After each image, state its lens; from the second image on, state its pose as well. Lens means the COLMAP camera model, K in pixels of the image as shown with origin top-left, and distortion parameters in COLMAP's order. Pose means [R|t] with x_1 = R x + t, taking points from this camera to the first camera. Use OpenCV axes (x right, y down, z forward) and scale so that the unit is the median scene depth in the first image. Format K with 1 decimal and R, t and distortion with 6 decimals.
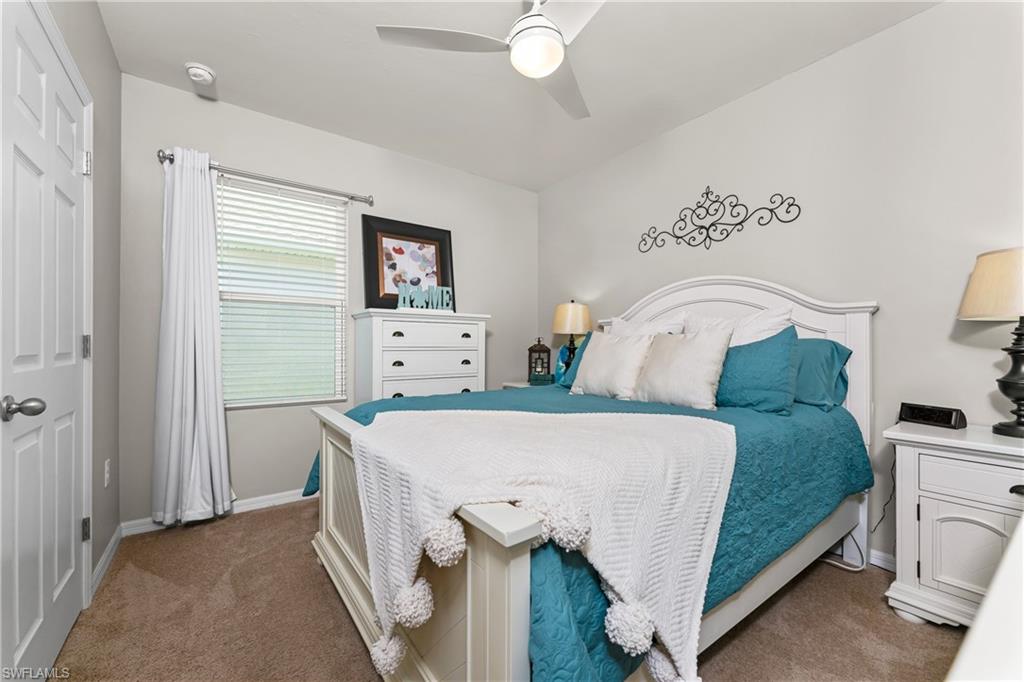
lens RADIAL K [[413.5, 0, 519.3], [0, 413.5, 350.9], [0, 0, 1]] dist [0.002334, 0.000298]
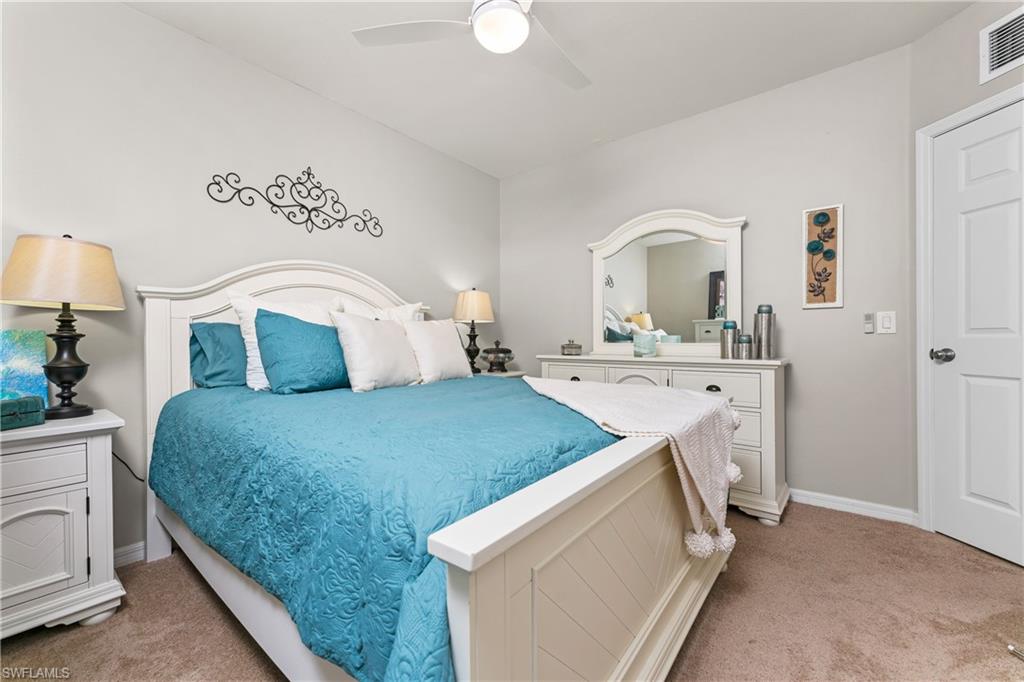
lens RADIAL K [[413.5, 0, 518.8], [0, 413.5, 331.6], [0, 0, 1]] dist [0.002334, 0.000298]
pose [[-0.276733, 0.004869, 0.960935, -0.553924], [0.007300, 0.999969, -0.002965, -0.007849], [-0.960919, 0.006194, -0.276760, 0.735943]]
